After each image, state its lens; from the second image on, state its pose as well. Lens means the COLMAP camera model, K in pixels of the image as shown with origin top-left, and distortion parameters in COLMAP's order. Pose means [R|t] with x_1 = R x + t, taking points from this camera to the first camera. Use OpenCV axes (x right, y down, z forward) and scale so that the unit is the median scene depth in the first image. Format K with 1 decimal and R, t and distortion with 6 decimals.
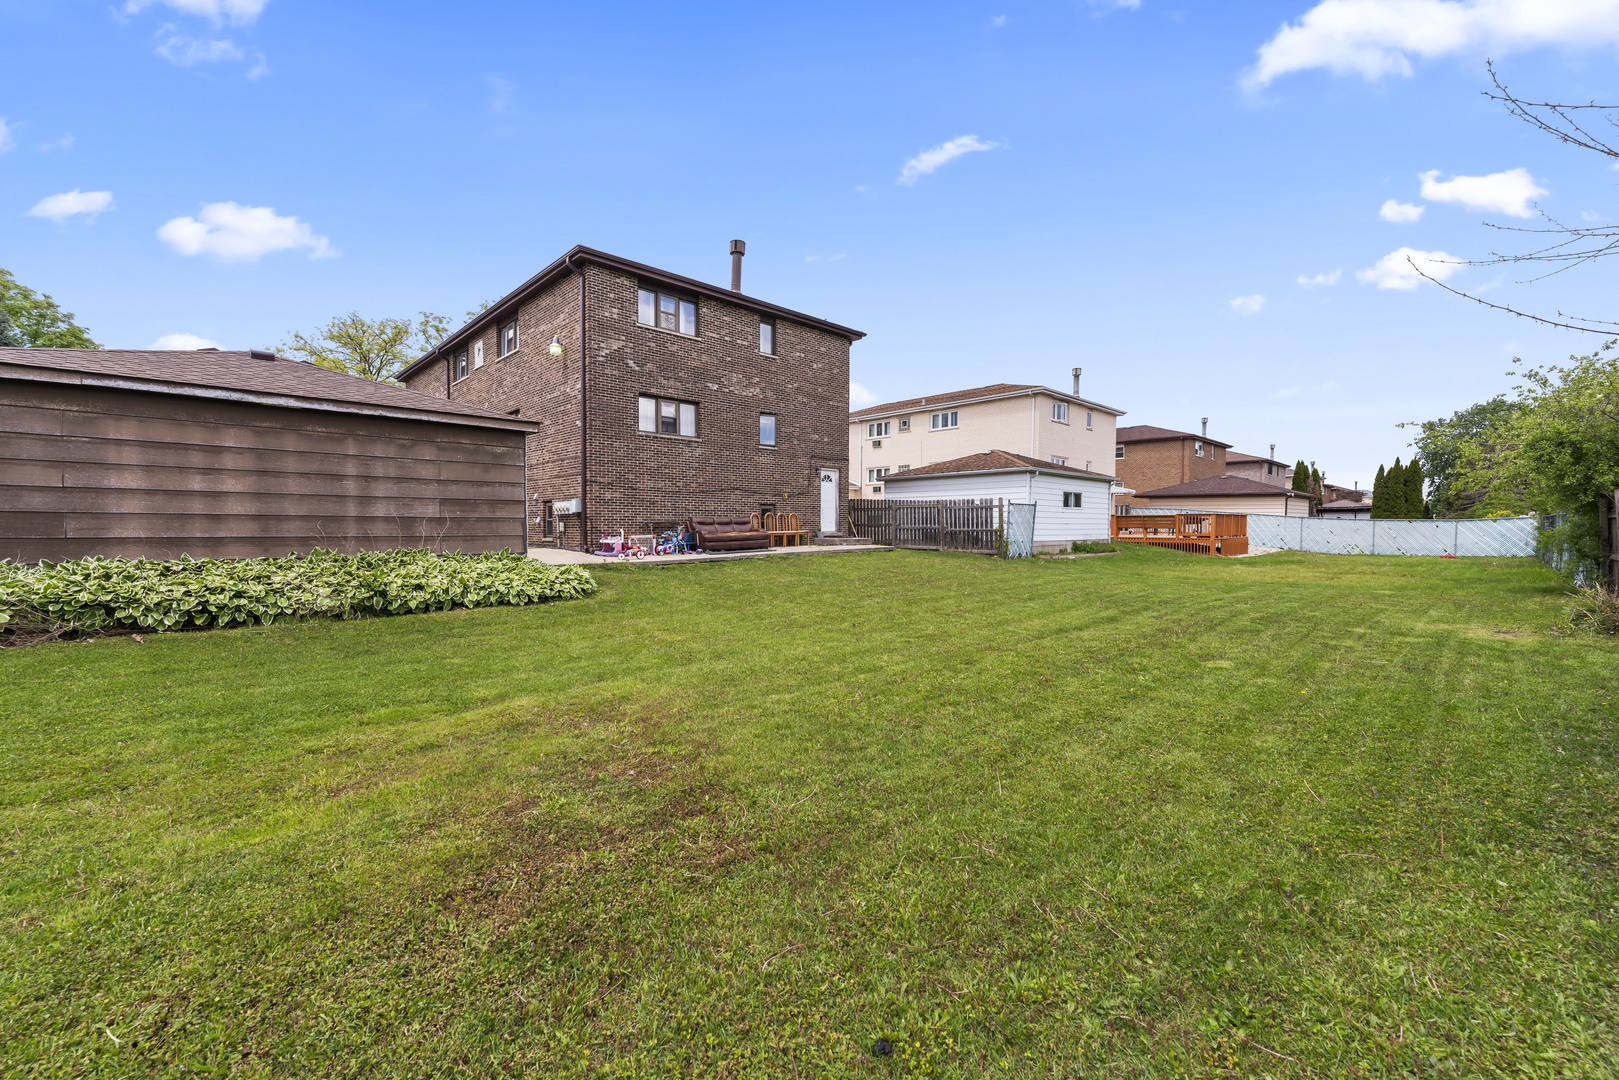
lens RADIAL K [[657.6, 0, 802.4], [0, 657.6, 544.3], [0, 0, 1]] dist [-0.001239, -0.000426]
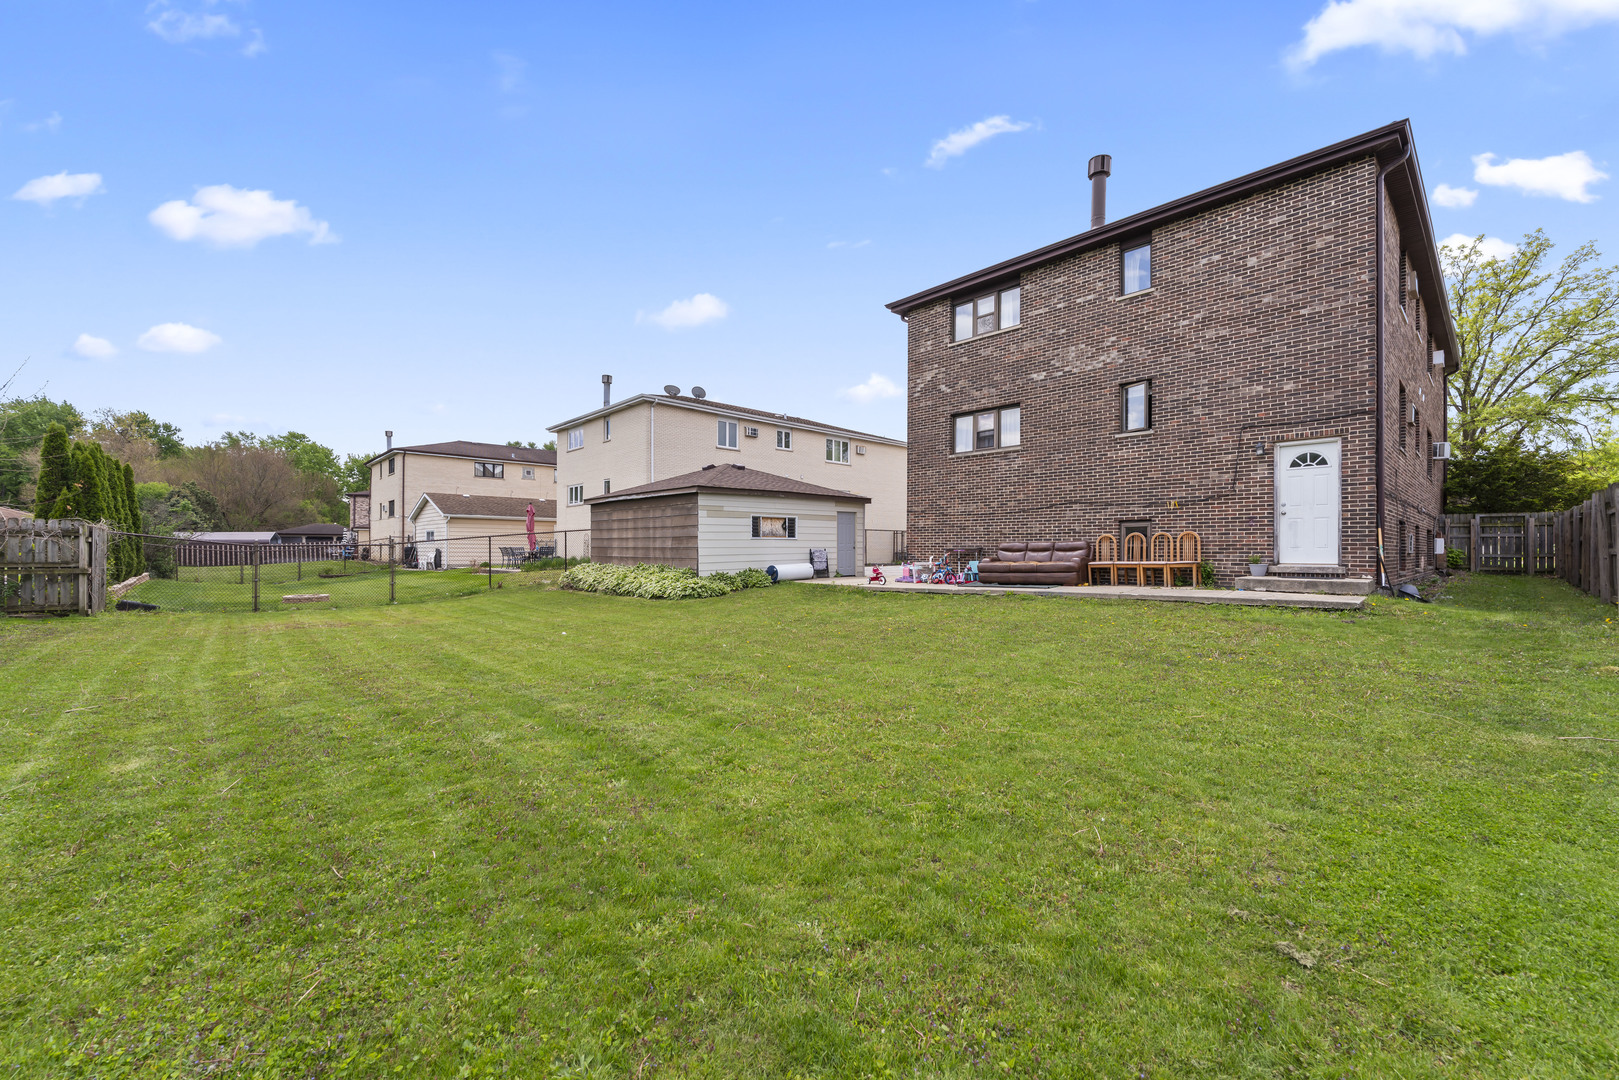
lens RADIAL K [[657.6, 0, 802.4], [0, 657.6, 544.3], [0, 0, 1]] dist [-0.001239, -0.000426]
pose [[-0.016024, -0.014545, -0.999766, 0.686010], [-0.030870, 0.999425, -0.014045, -0.019598], [0.999395, 0.030638, -0.016464, 0.770648]]
